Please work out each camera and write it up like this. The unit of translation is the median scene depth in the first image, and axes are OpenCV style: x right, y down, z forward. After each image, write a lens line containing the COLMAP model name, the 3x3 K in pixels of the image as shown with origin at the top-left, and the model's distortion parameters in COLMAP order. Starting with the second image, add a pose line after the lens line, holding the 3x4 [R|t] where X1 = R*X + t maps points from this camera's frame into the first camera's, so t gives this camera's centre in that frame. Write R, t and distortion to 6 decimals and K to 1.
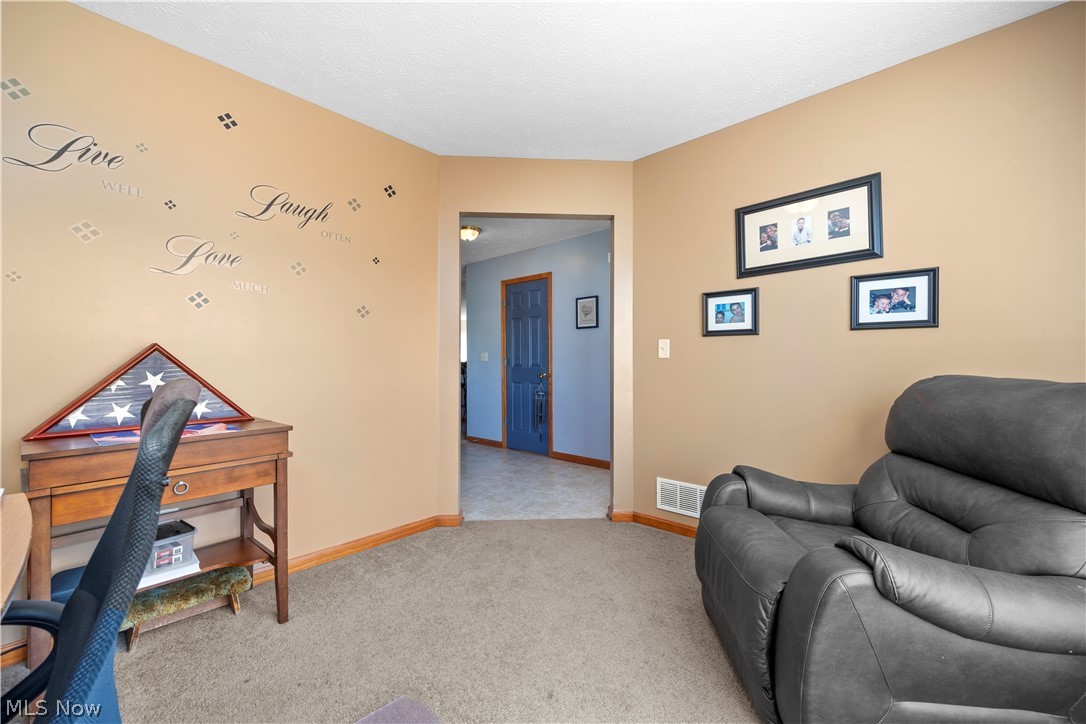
lens RADIAL K [[434.9, 0, 545.5], [0, 434.9, 361.6], [0, 0, 1]] dist [0.007015, -0.000826]
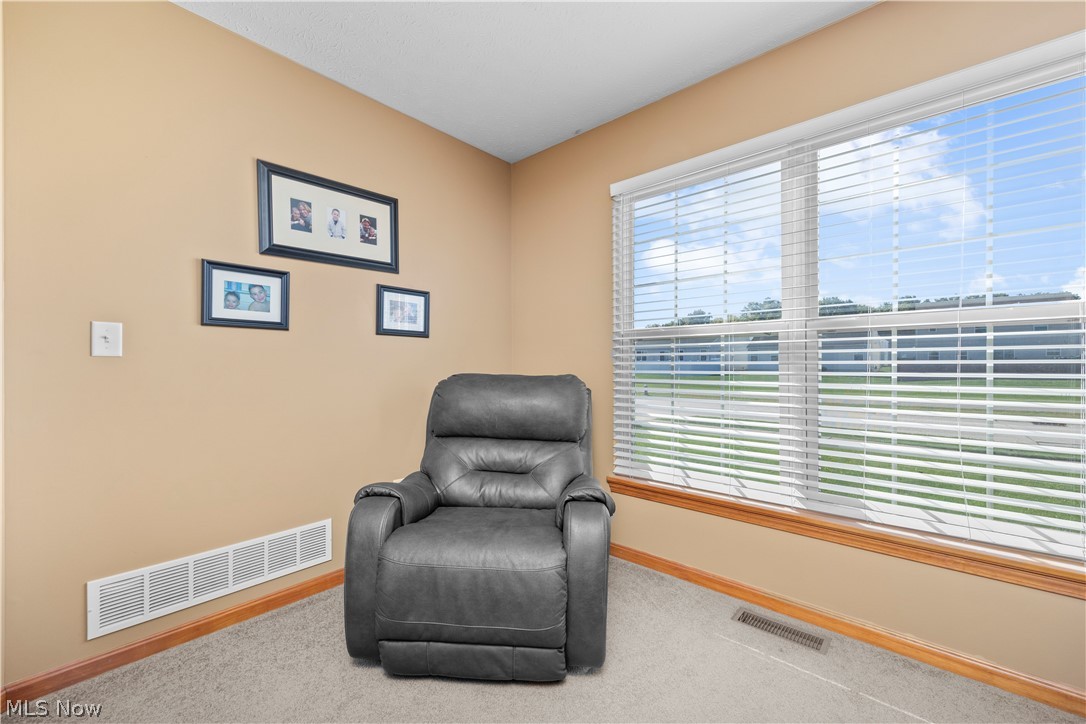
lens RADIAL K [[434.9, 0, 543.8], [0, 434.9, 361.5], [0, 0, 1]] dist [0.007015, -0.000826]
pose [[-0.009930, -0.000987, 0.999950, -0.330094], [-0.009562, 0.999954, 0.000892, -0.008924], [-0.999905, -0.009553, -0.009939, 0.533222]]
